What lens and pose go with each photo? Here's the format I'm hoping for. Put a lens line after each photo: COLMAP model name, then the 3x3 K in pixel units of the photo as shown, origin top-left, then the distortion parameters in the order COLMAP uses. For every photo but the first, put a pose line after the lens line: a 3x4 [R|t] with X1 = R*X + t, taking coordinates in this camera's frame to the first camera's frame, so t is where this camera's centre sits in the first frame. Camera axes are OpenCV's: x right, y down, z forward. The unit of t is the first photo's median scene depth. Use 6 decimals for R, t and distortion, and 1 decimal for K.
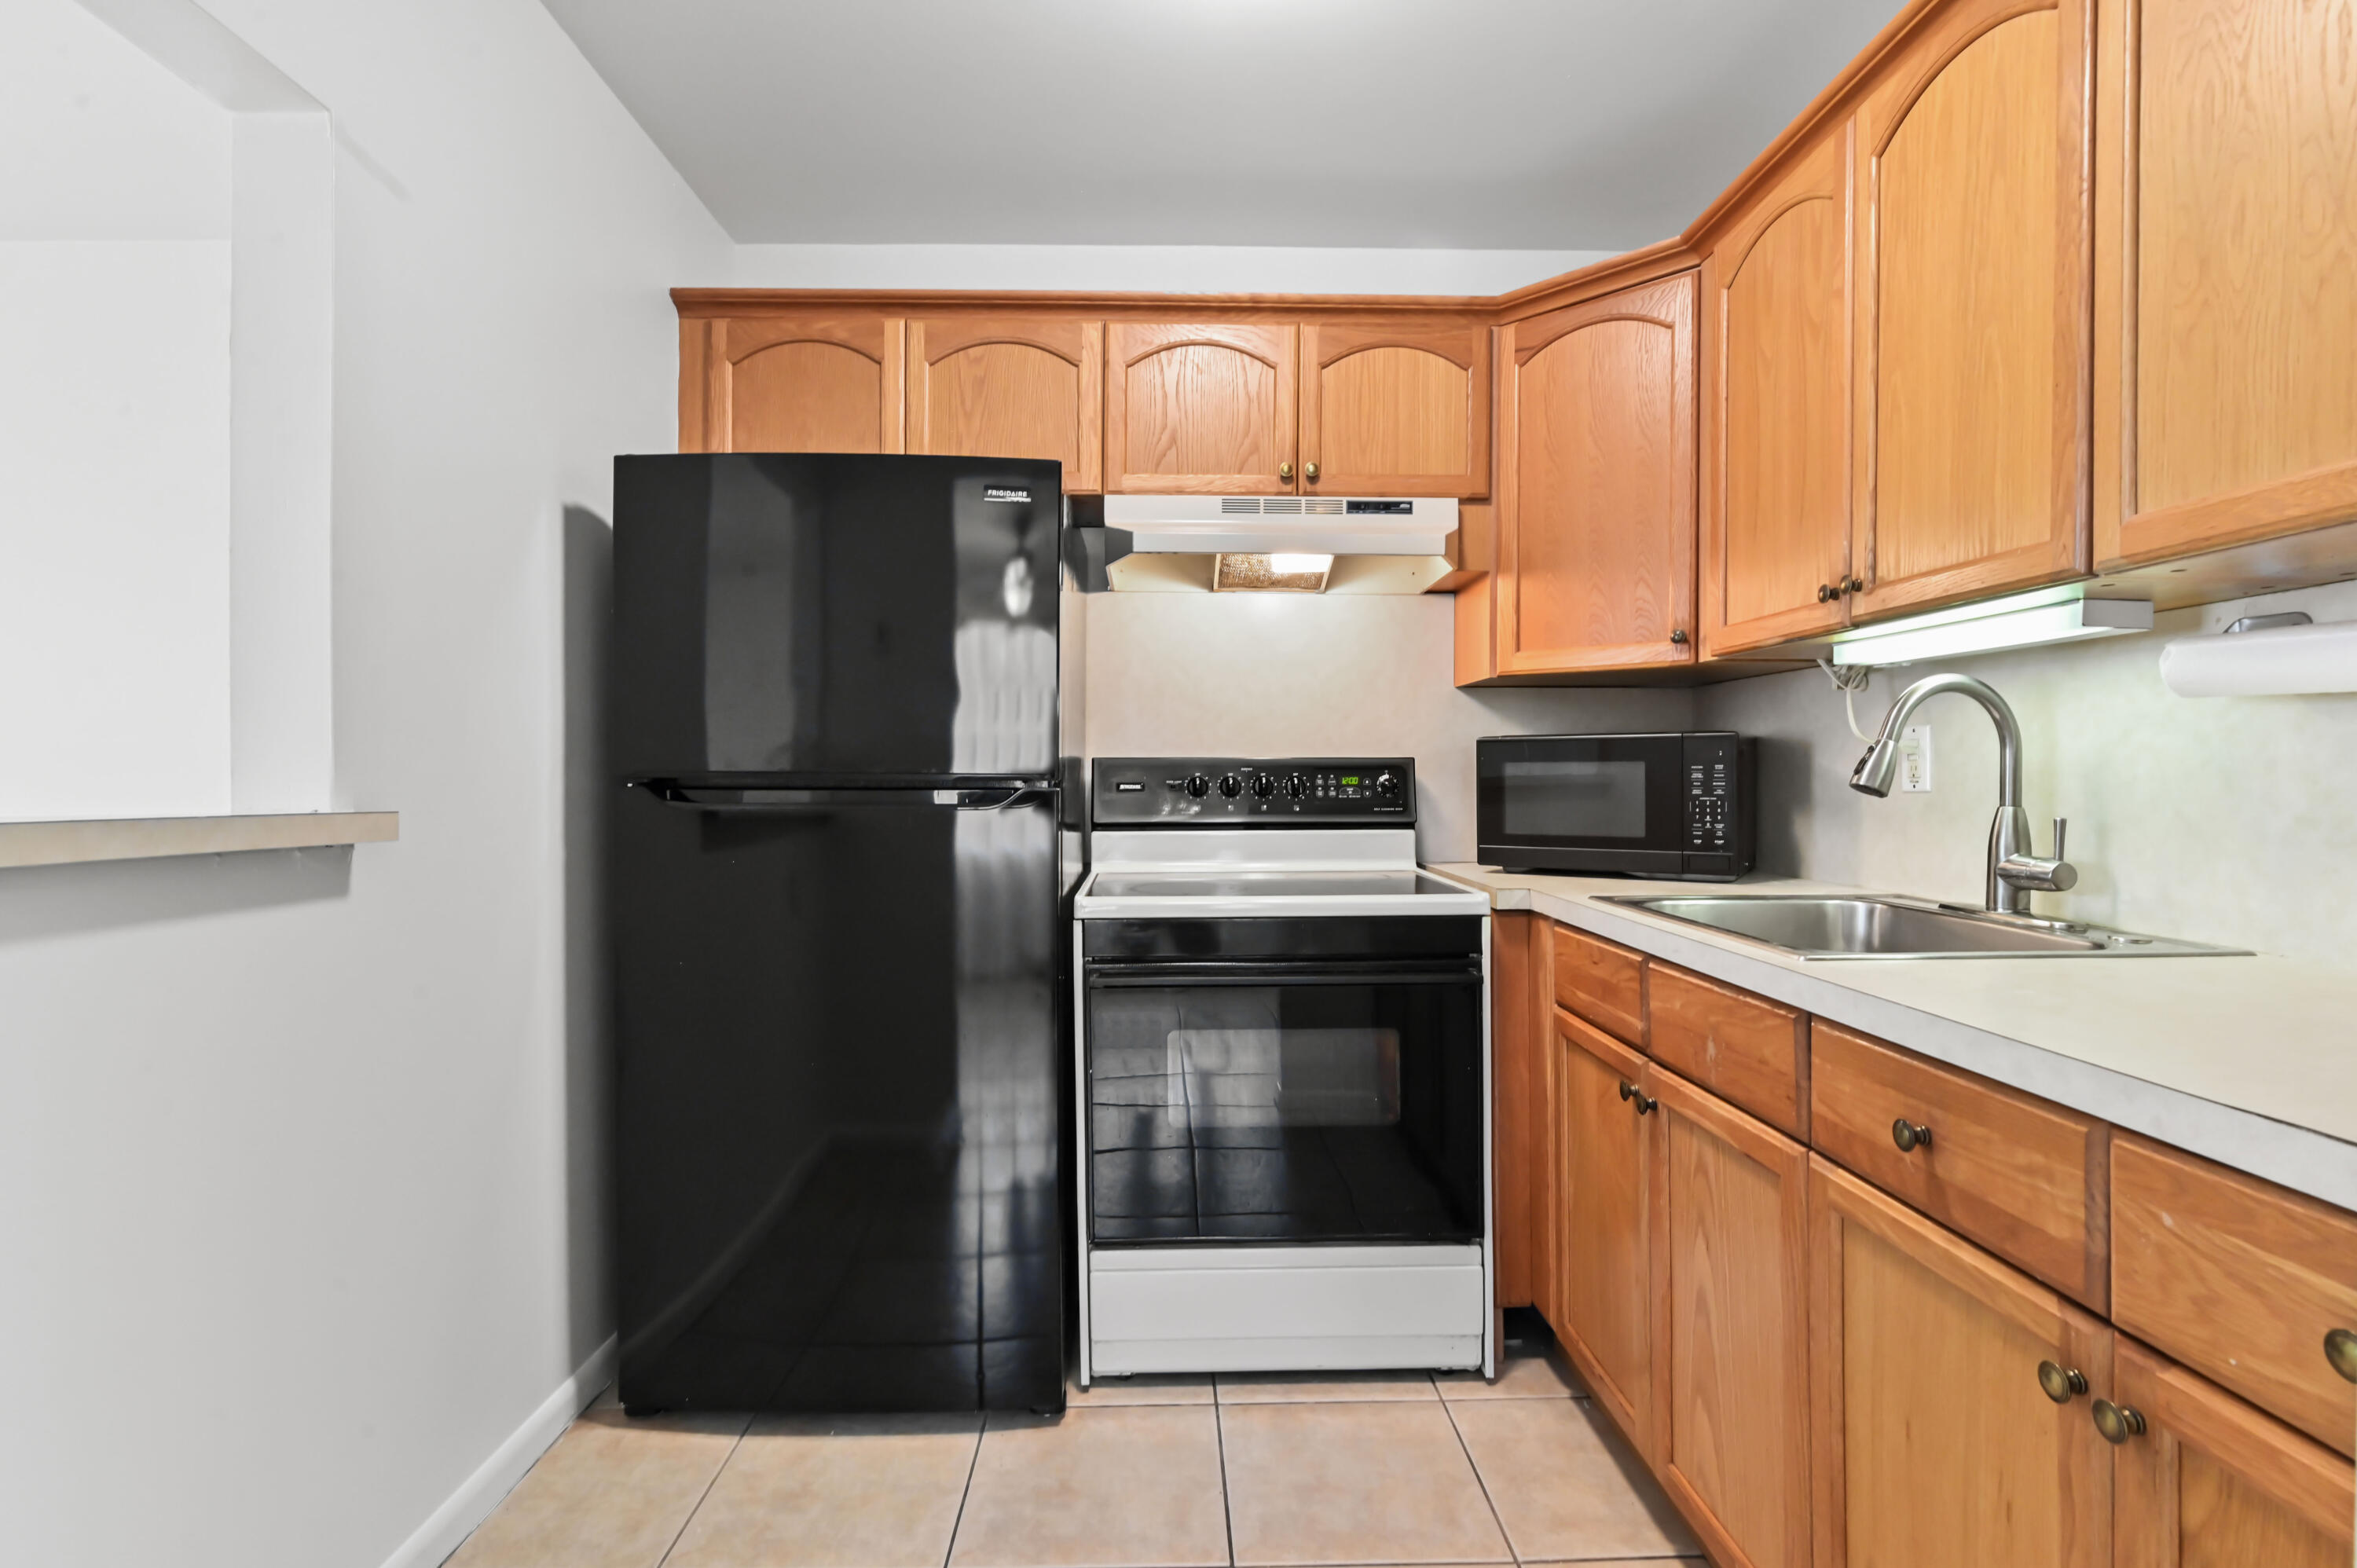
lens RADIAL K [[1091.0, 0, 1182.9], [0, 1091.0, 799.0], [0, 0, 1]] dist [-0.023161, -0.000559]
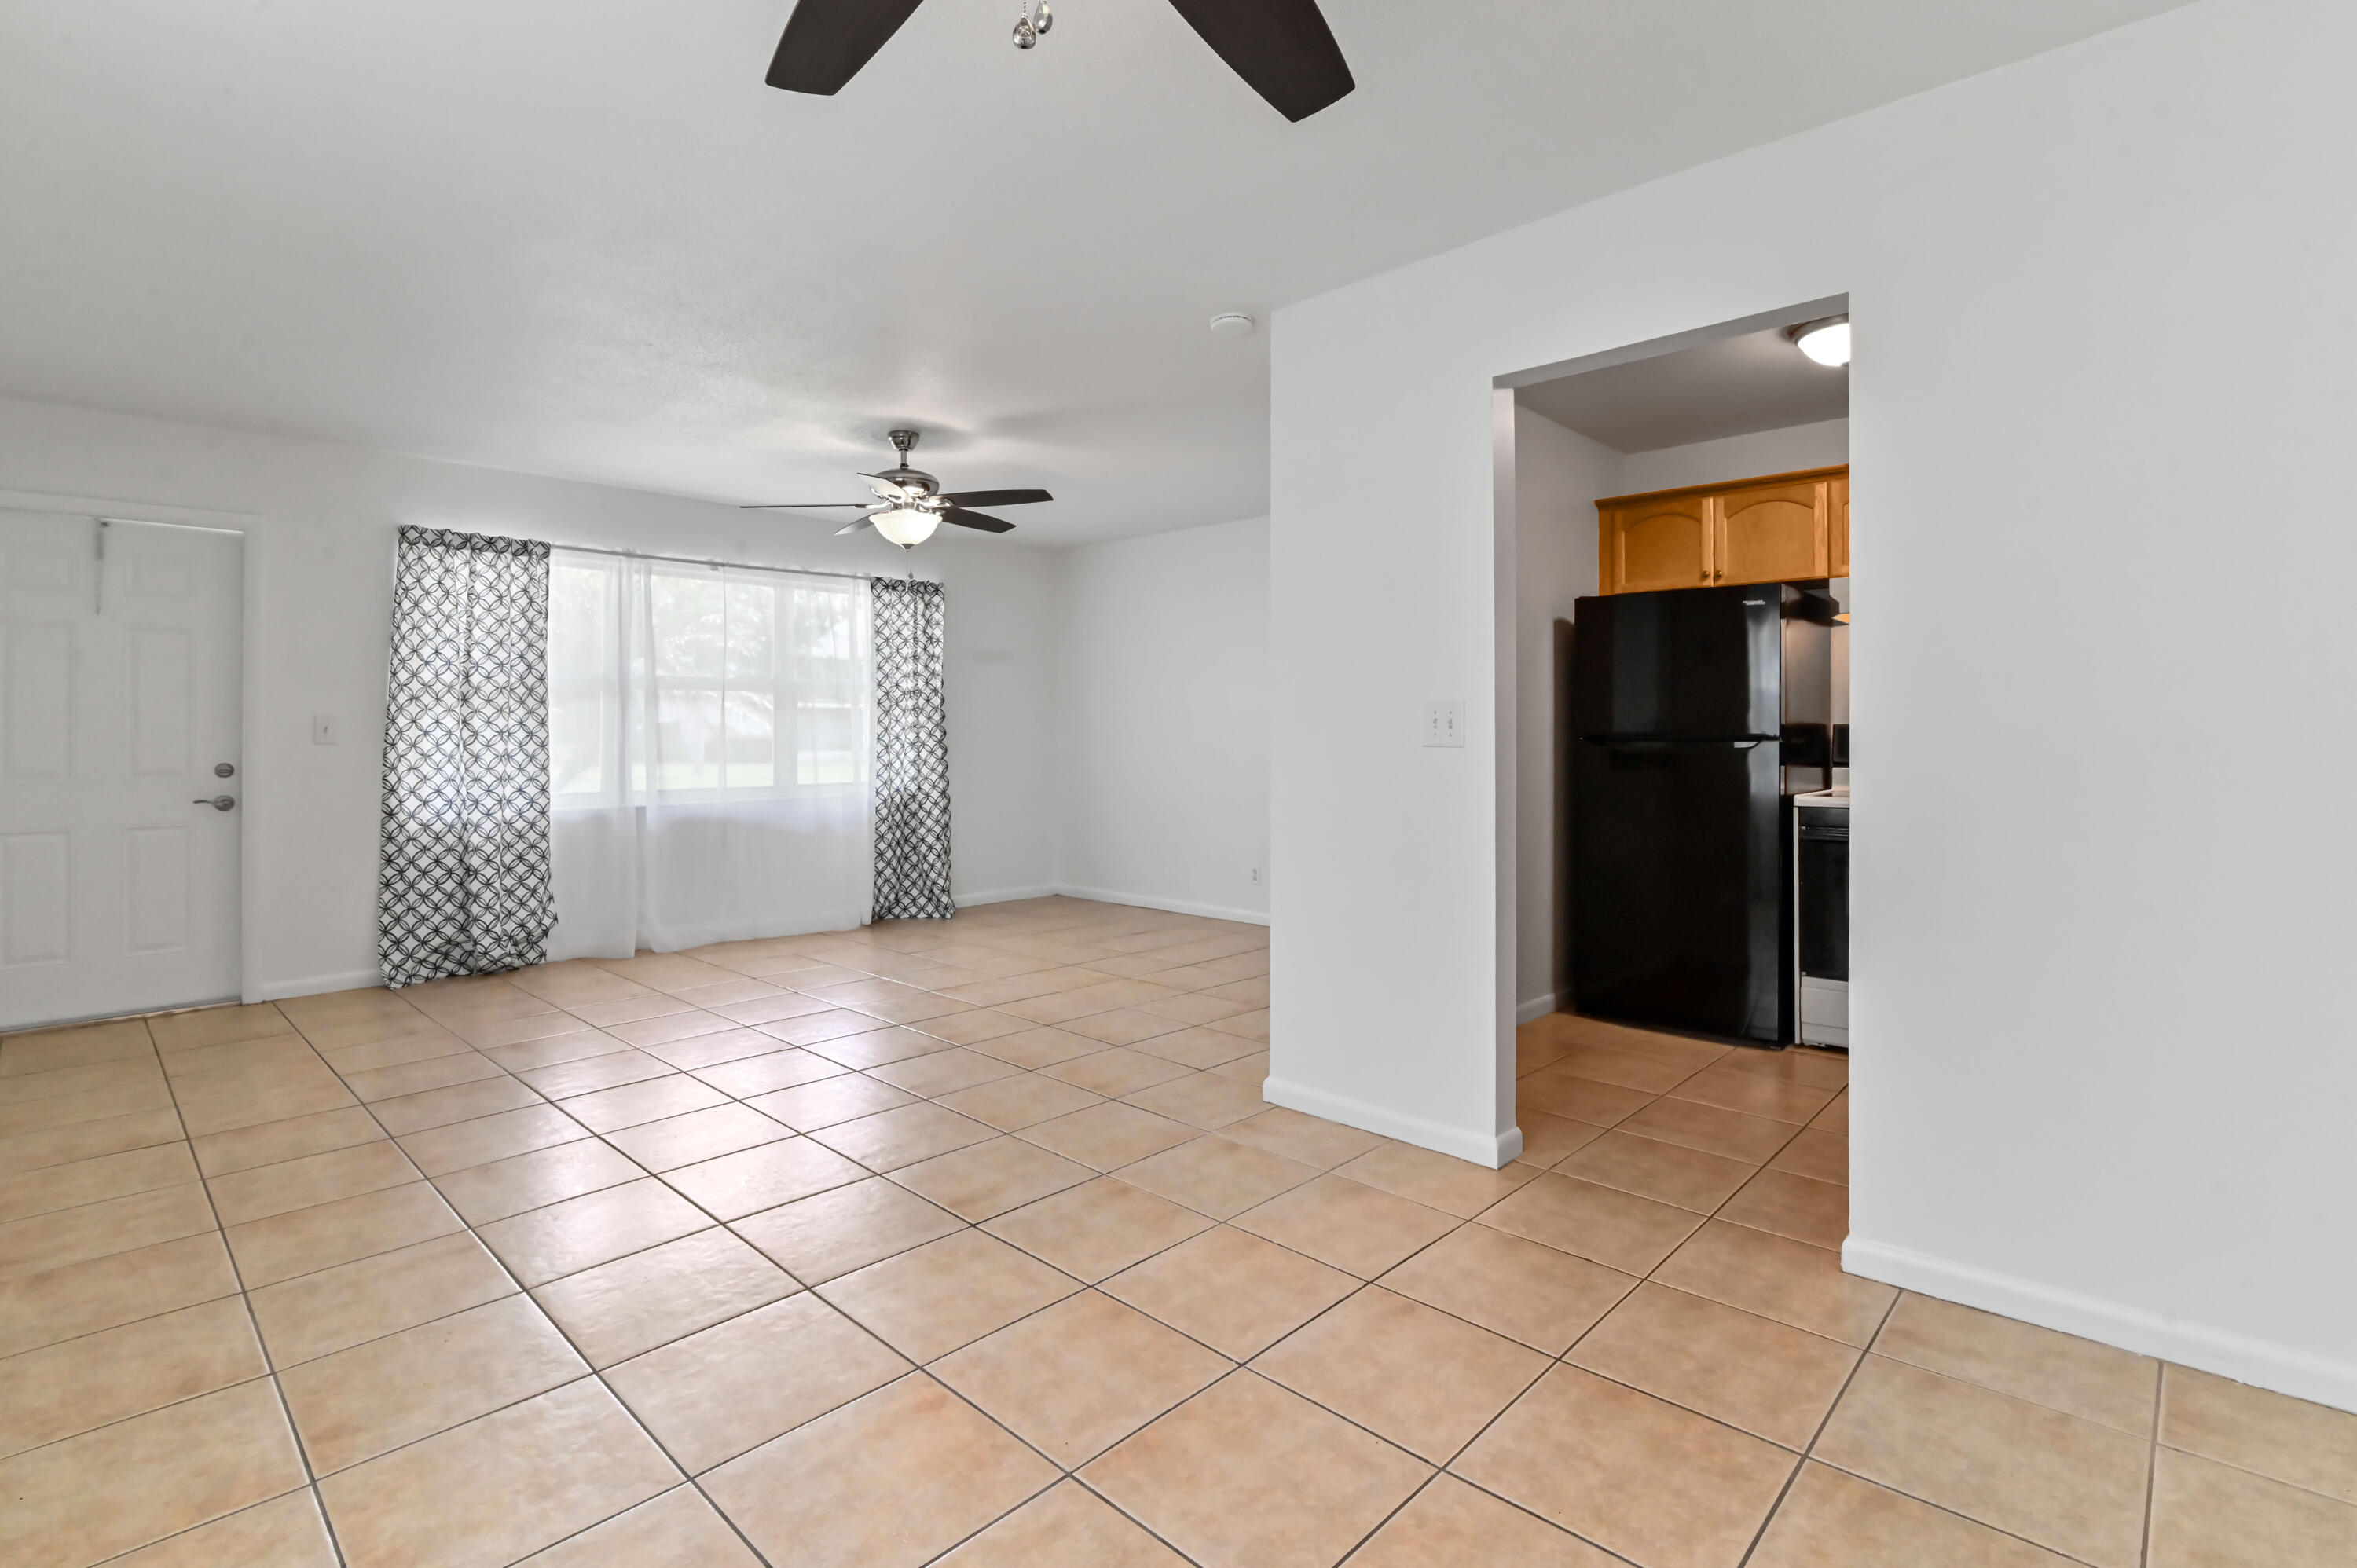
lens RADIAL K [[1114.6, 0, 1168.2], [0, 1114.6, 709.9], [0, 0, 1]] dist [-0.023904, -0.000107]
pose [[0.702675, -0.010196, -0.711438, 0.539465], [-0.013251, 0.999536, -0.027413, 0.003518], [0.711387, 0.028690, 0.702214, -1.246692]]
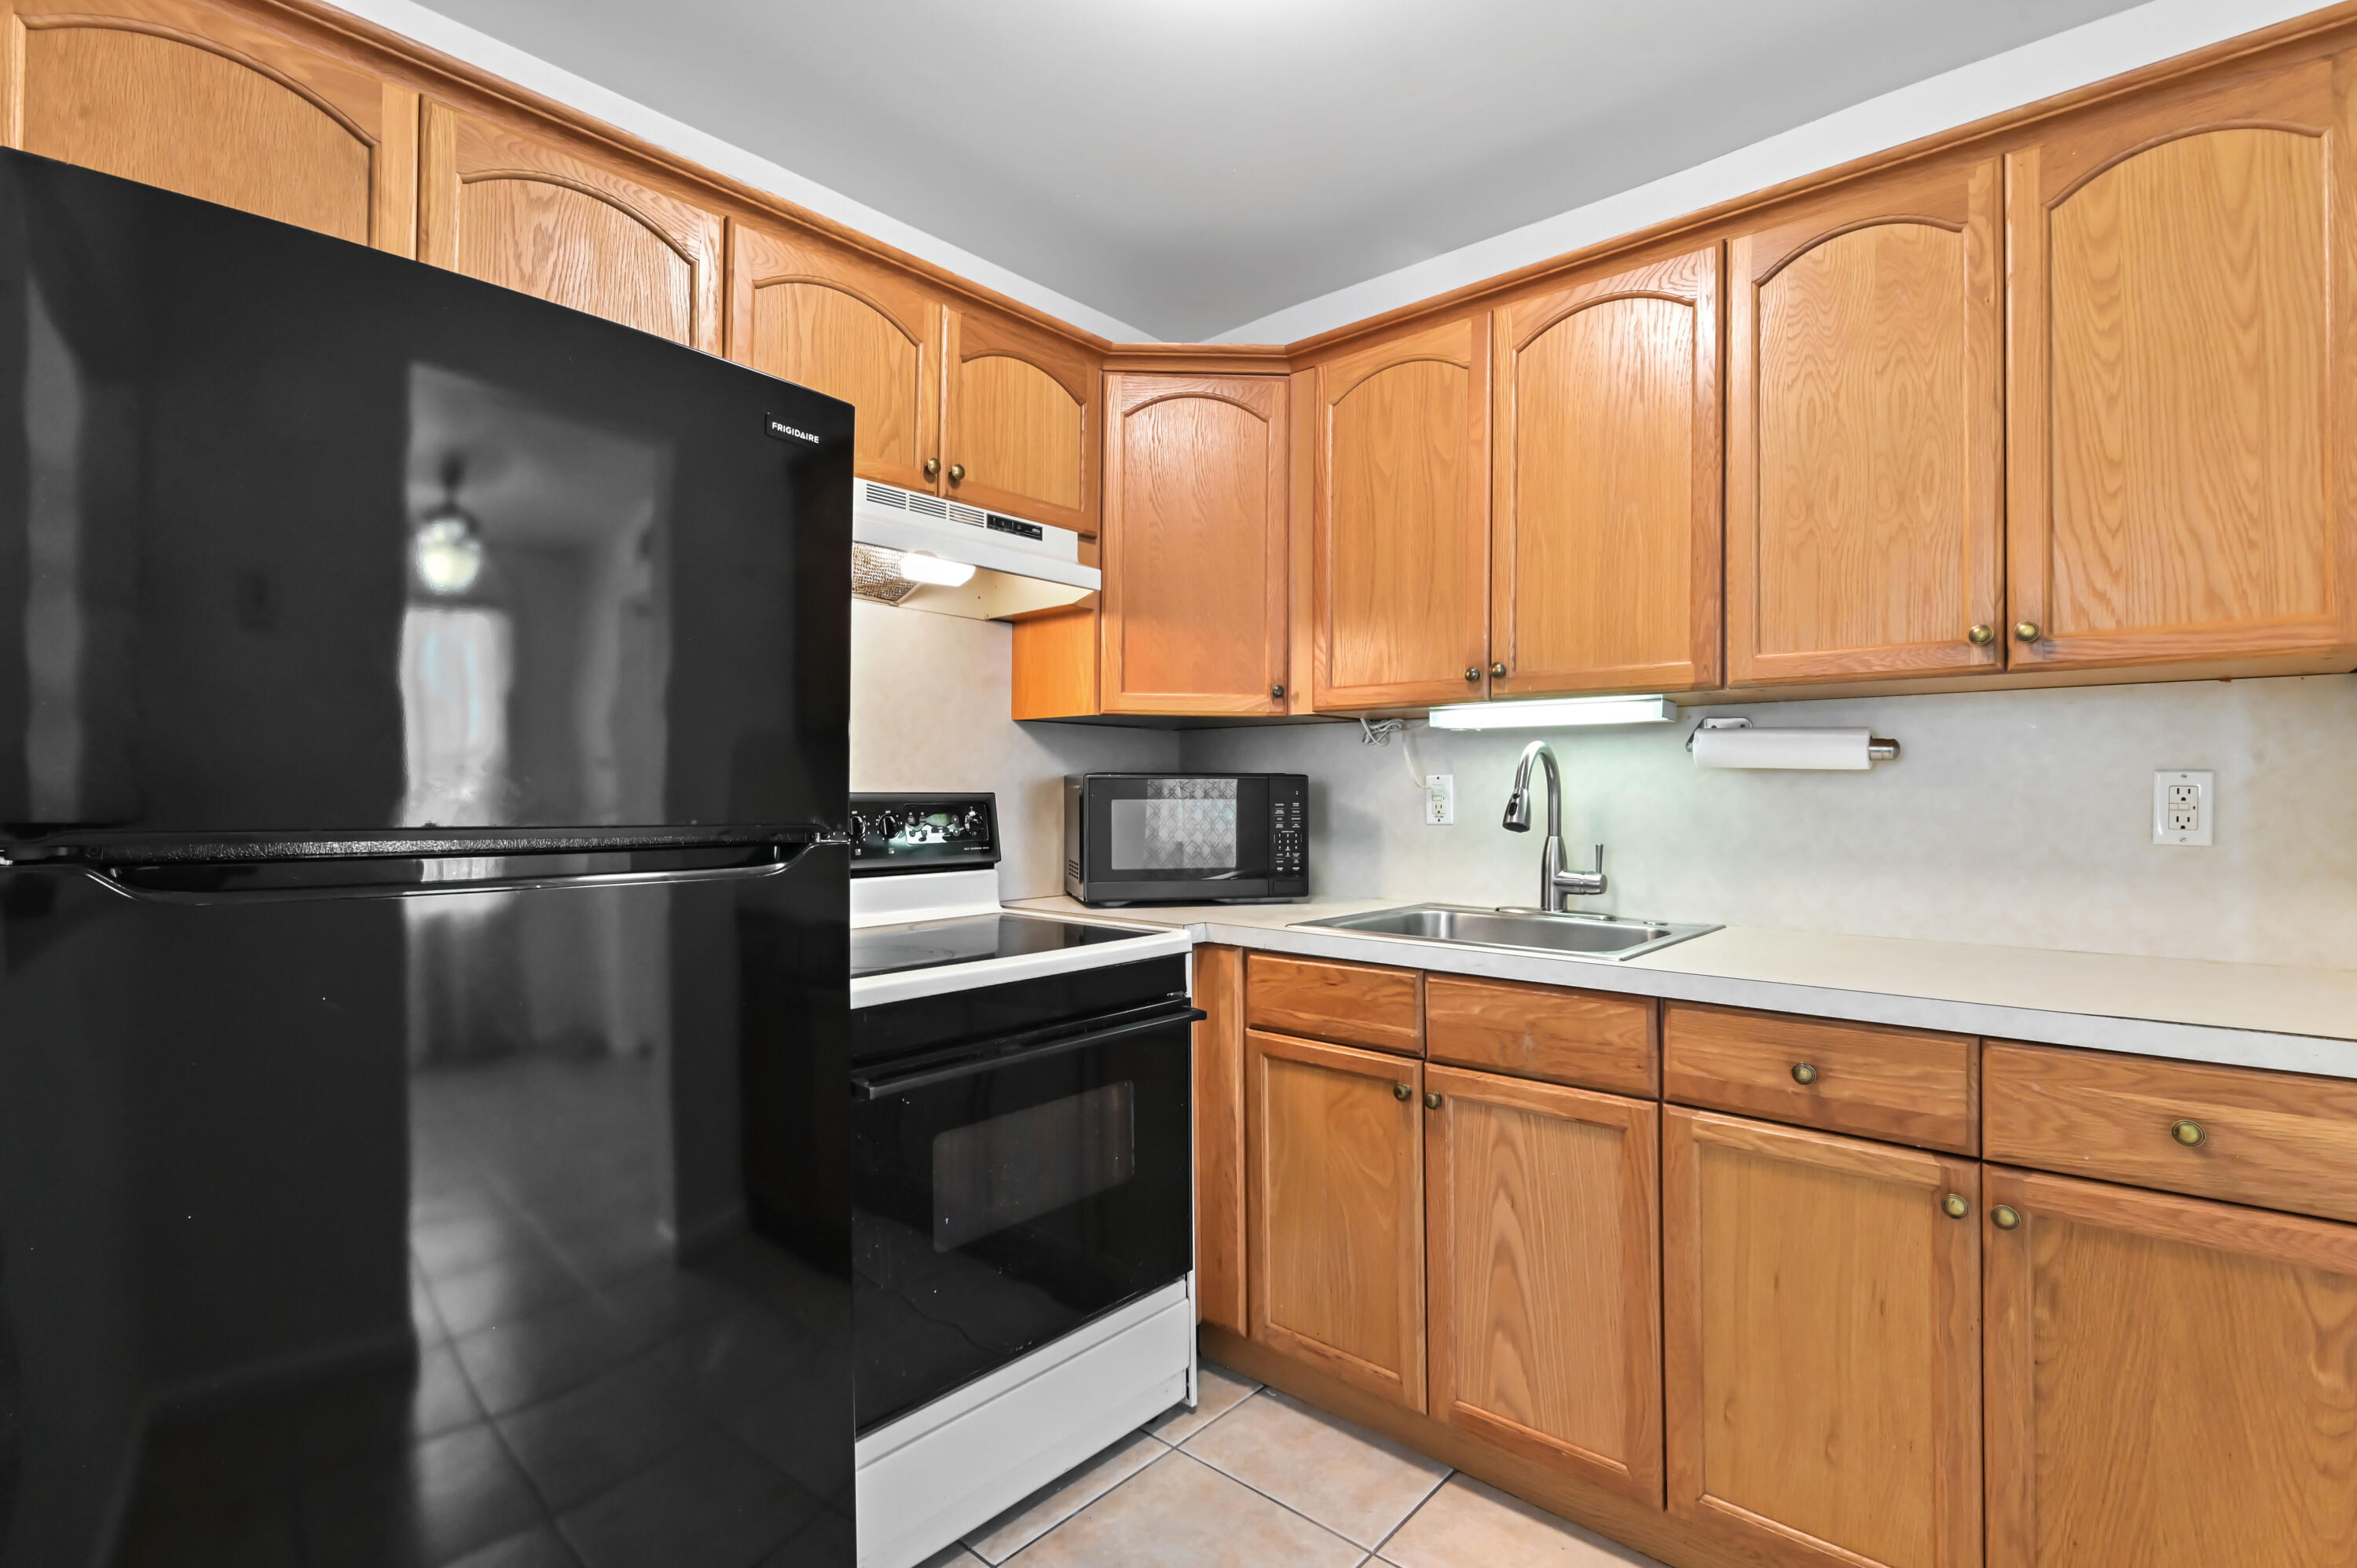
lens RADIAL K [[1090.2, 0, 1183.7], [0, 1090.2, 792.0], [0, 0, 1]] dist [-0.017419, -0.000175]
pose [[0.675810, 0.002740, 0.737070, -0.479333], [0.013609, 0.999776, -0.016194, -0.026980], [-0.736950, 0.020974, 0.675622, 0.308251]]
